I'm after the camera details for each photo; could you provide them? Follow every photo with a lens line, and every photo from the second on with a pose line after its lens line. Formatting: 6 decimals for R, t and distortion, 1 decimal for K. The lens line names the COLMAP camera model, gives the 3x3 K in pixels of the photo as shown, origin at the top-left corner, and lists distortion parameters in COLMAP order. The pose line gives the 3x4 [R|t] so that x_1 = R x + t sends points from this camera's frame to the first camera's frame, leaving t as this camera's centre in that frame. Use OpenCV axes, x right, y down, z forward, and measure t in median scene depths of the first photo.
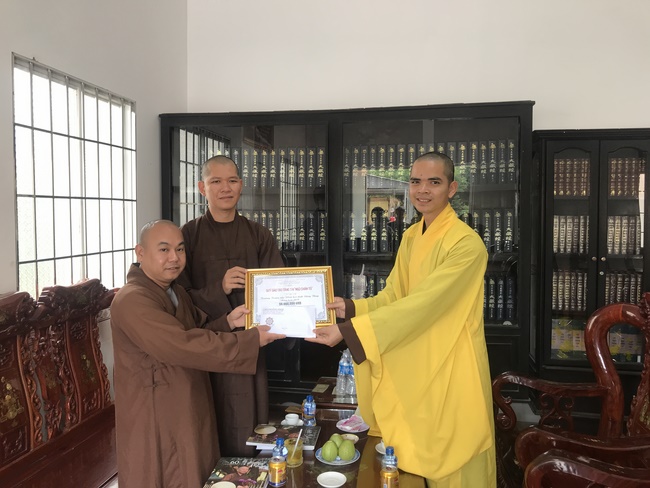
lens RADIAL K [[538.8, 0, 323.9], [0, 538.8, 241.2], [0, 0, 1]] dist [0.006991, 0.007097]
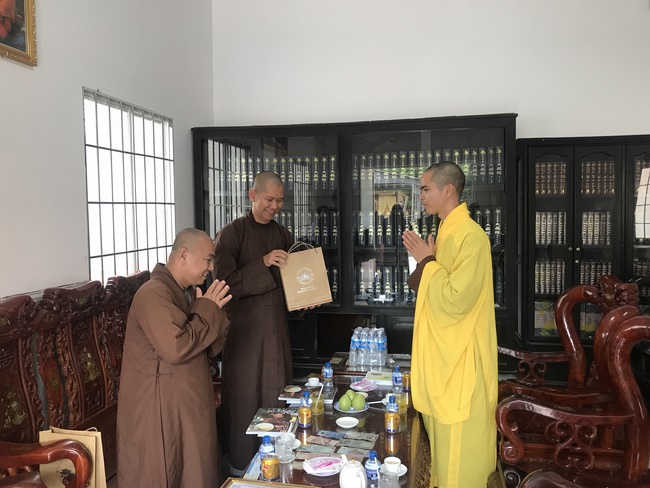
lens RADIAL K [[538.8, 0, 323.9], [0, 538.8, 241.2], [0, 0, 1]] dist [0.006991, 0.007097]
pose [[0.999793, -0.012177, -0.016273, -0.008767], [0.012314, 0.999889, 0.008352, -0.000542], [0.016169, -0.008551, 0.999833, -0.165274]]
